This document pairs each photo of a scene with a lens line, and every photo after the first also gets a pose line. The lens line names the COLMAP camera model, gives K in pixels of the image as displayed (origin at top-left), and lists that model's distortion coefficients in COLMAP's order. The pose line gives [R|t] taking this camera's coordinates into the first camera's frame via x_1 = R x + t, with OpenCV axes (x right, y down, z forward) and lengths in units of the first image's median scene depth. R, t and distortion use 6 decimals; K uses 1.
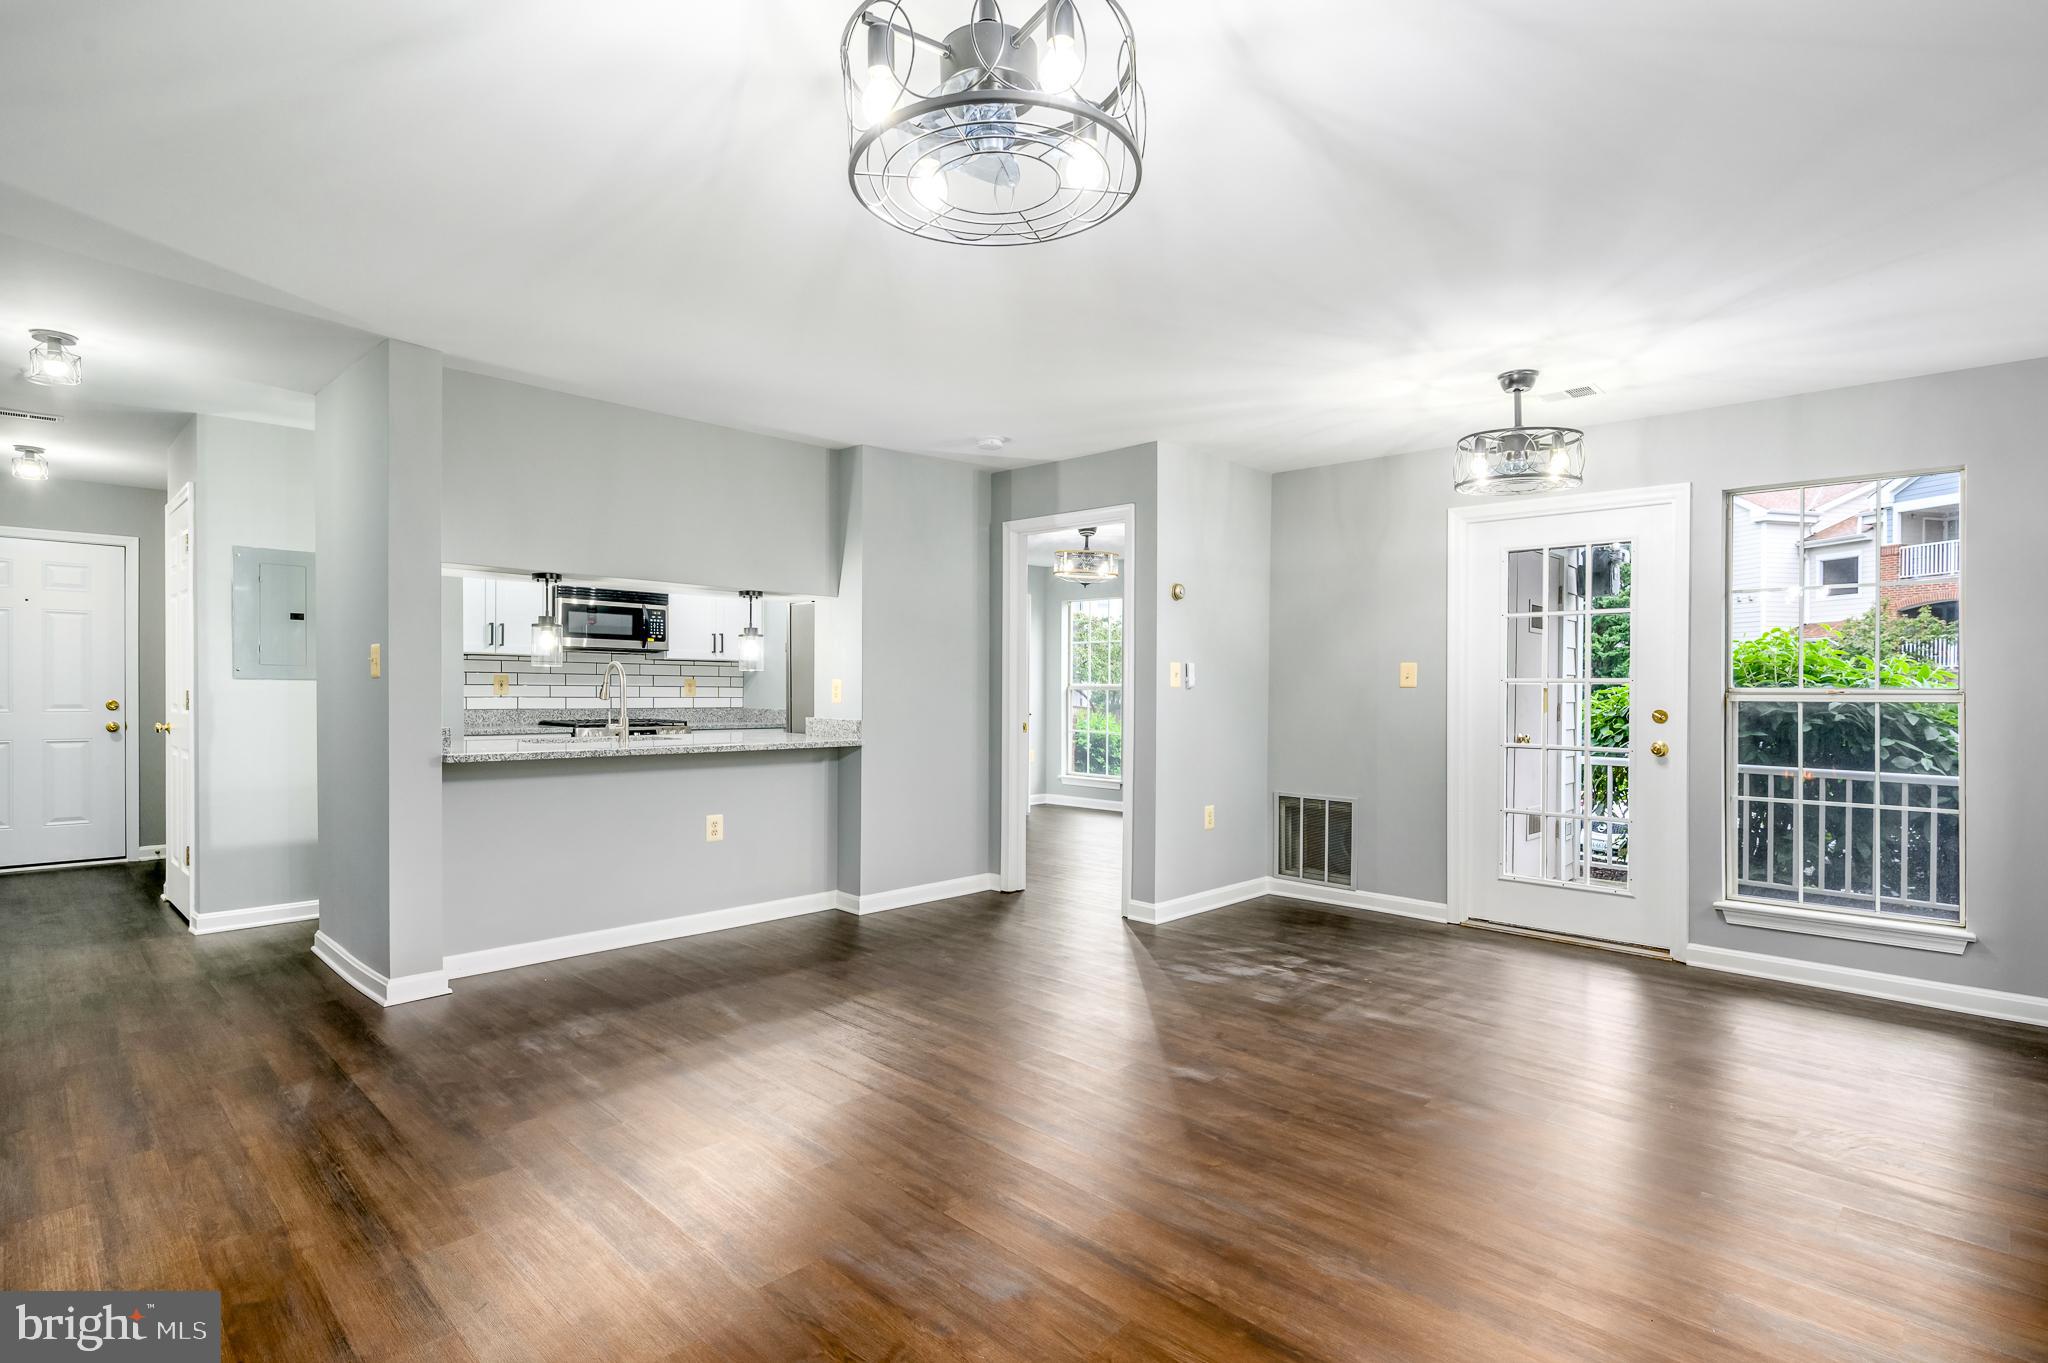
lens RADIAL K [[1009.0, 0, 1029.0], [0, 1009.0, 706.6], [0, 0, 1]] dist [-0.000372, 0.000075]
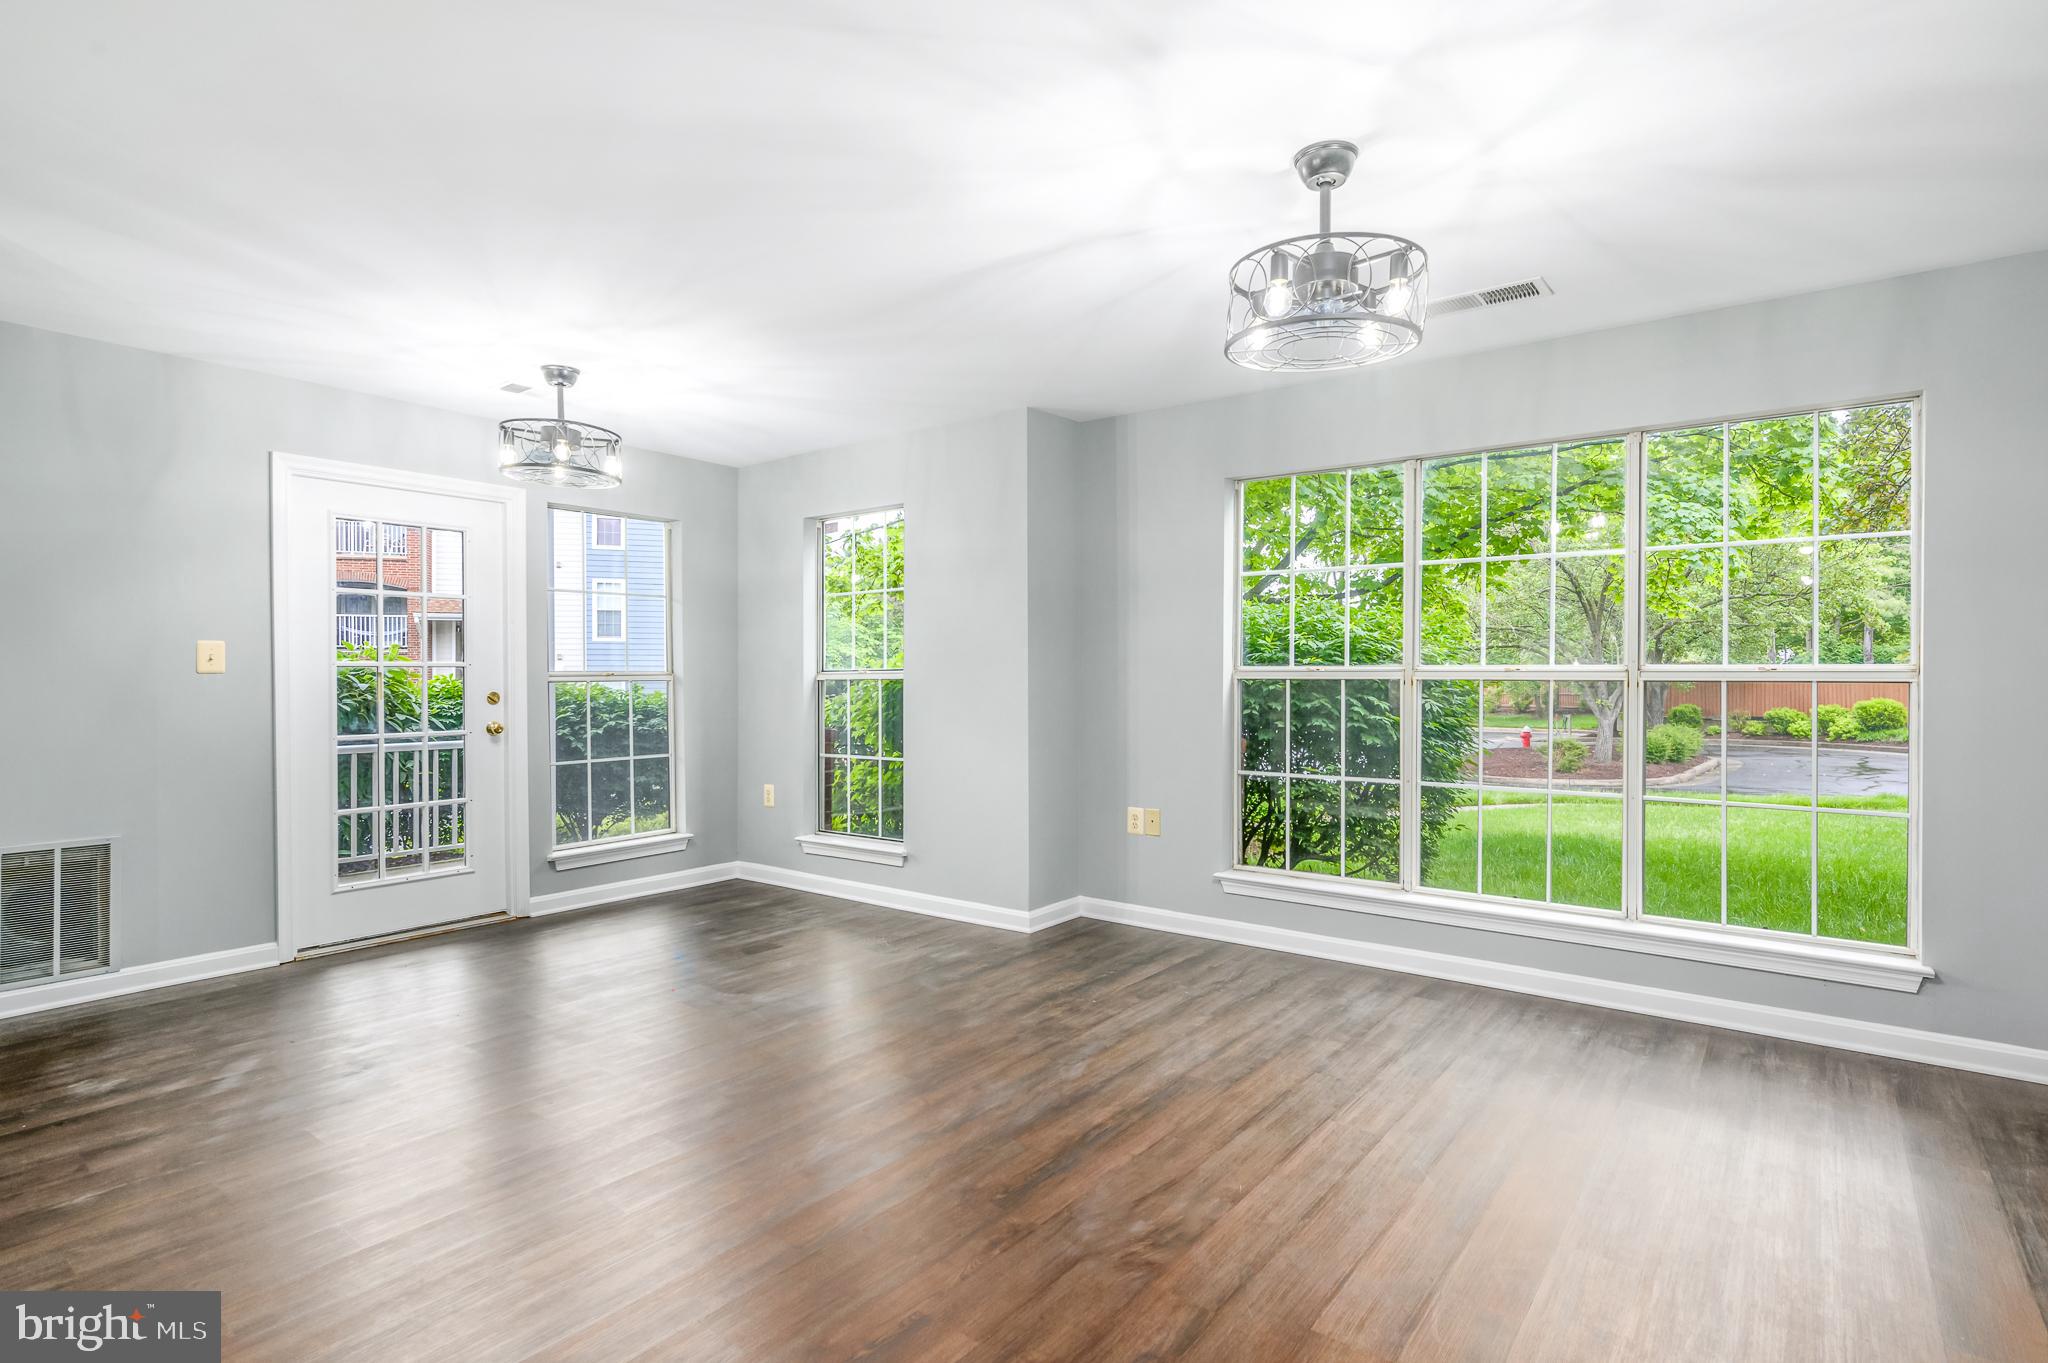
lens RADIAL K [[1007.5, 0, 1035.3], [0, 1007.5, 680.8], [0, 0, 1]] dist [0.000265, -0.000522]
pose [[-0.112645, -0.016329, 0.993501, -0.451351], [0.022361, 0.999570, 0.018964, -0.013839], [-0.993384, 0.024352, -0.112231, 0.484132]]
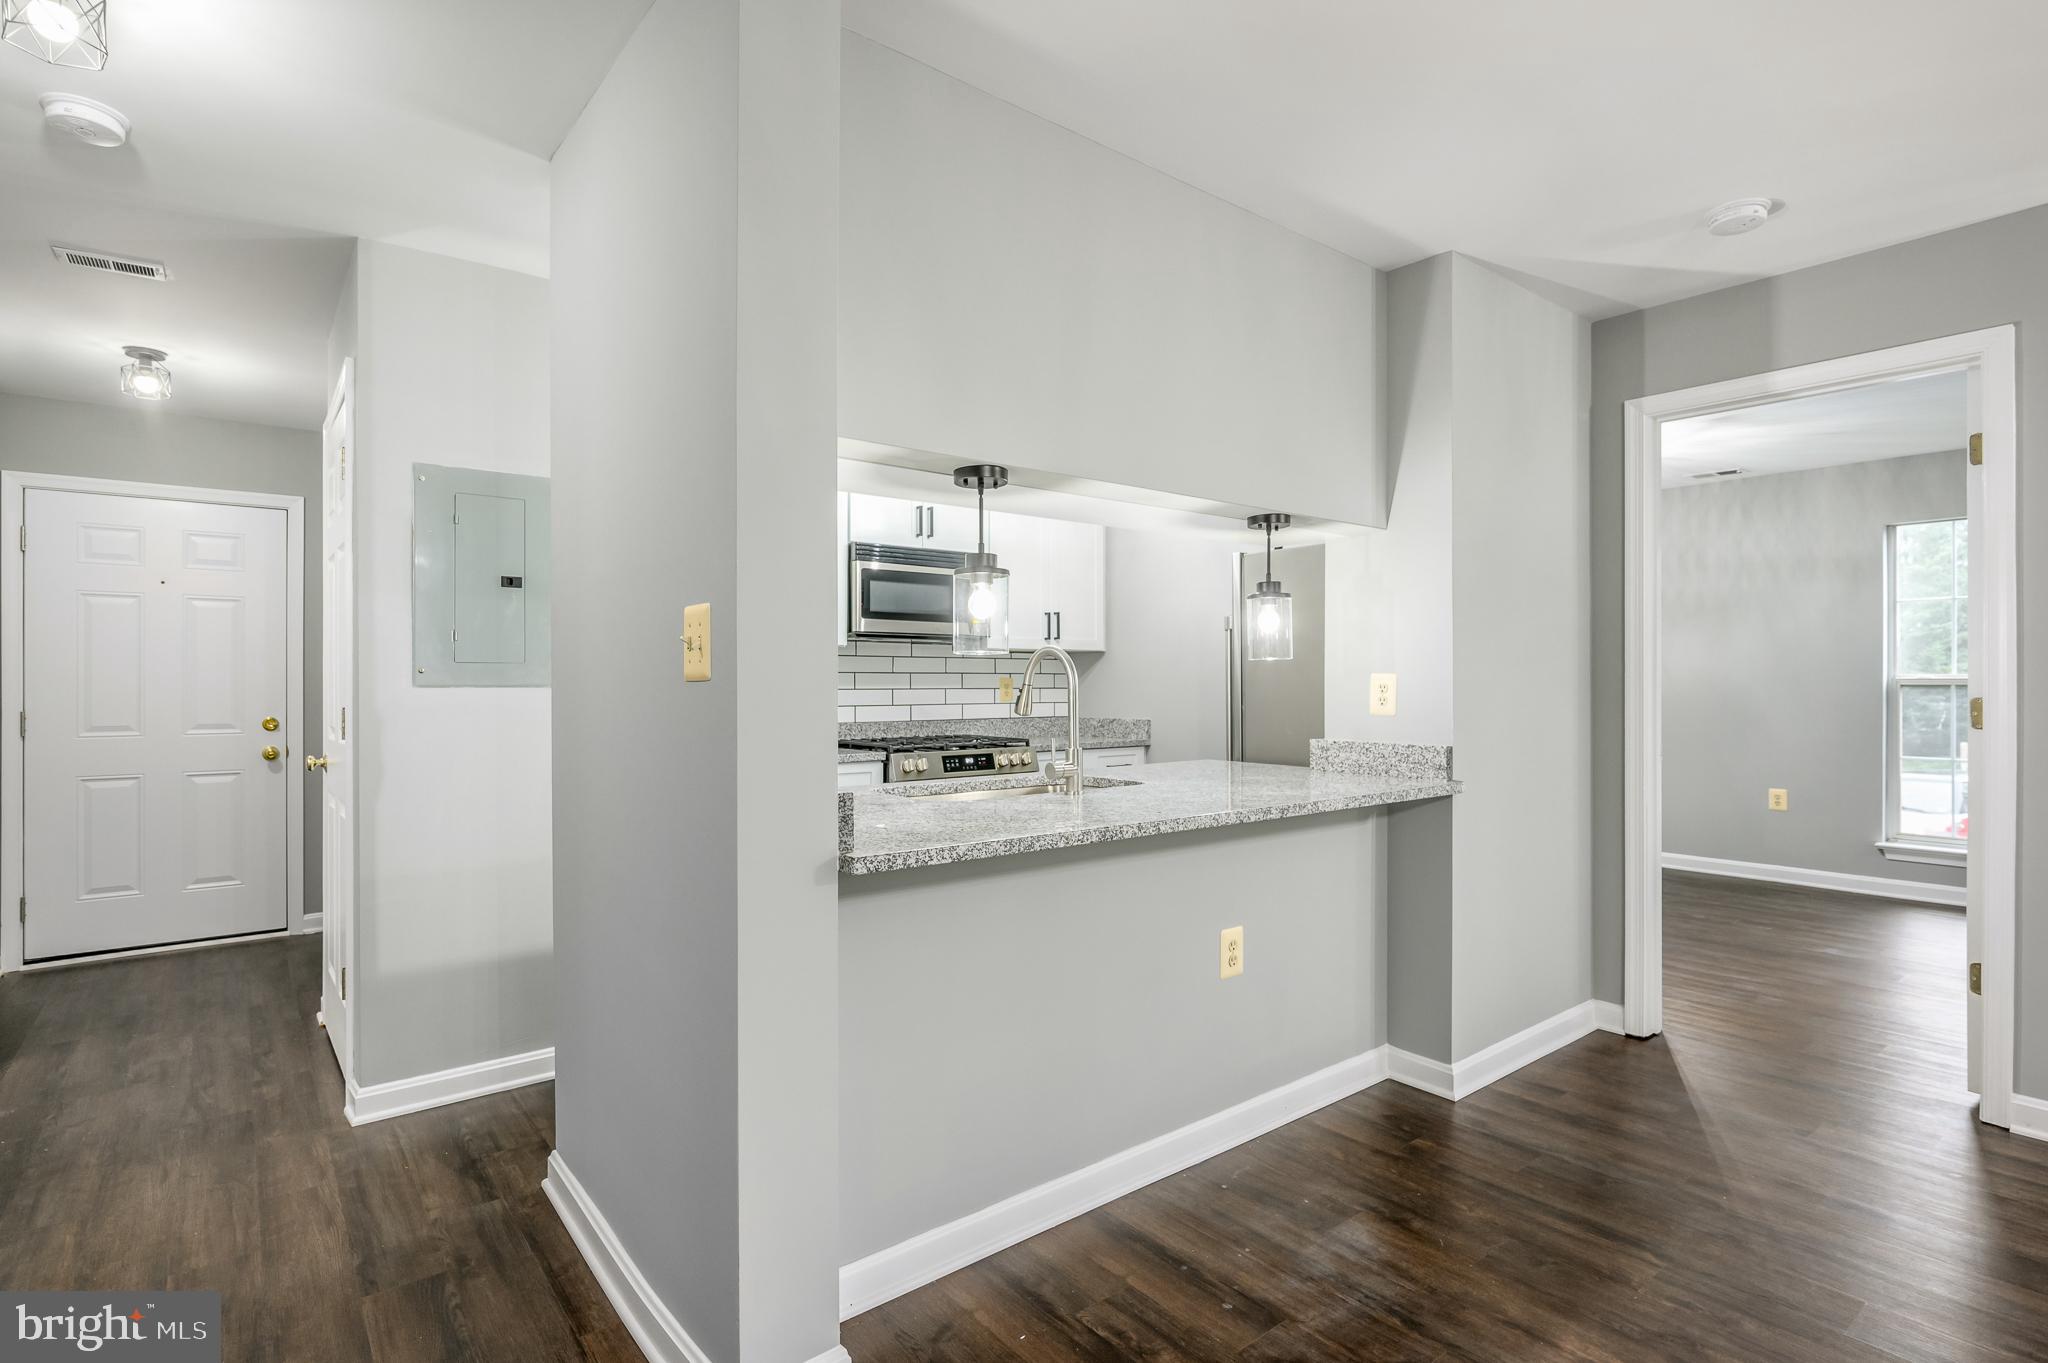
lens RADIAL K [[1009.2, 0, 1031.9], [0, 1009.2, 678.2], [0, 0, 1]] dist [0.000756, 0.000268]
pose [[0.991518, -0.014568, -0.129148, -0.323931], [0.011358, 0.999609, -0.025560, -0.012115], [0.129470, 0.023877, 0.991296, 0.422066]]
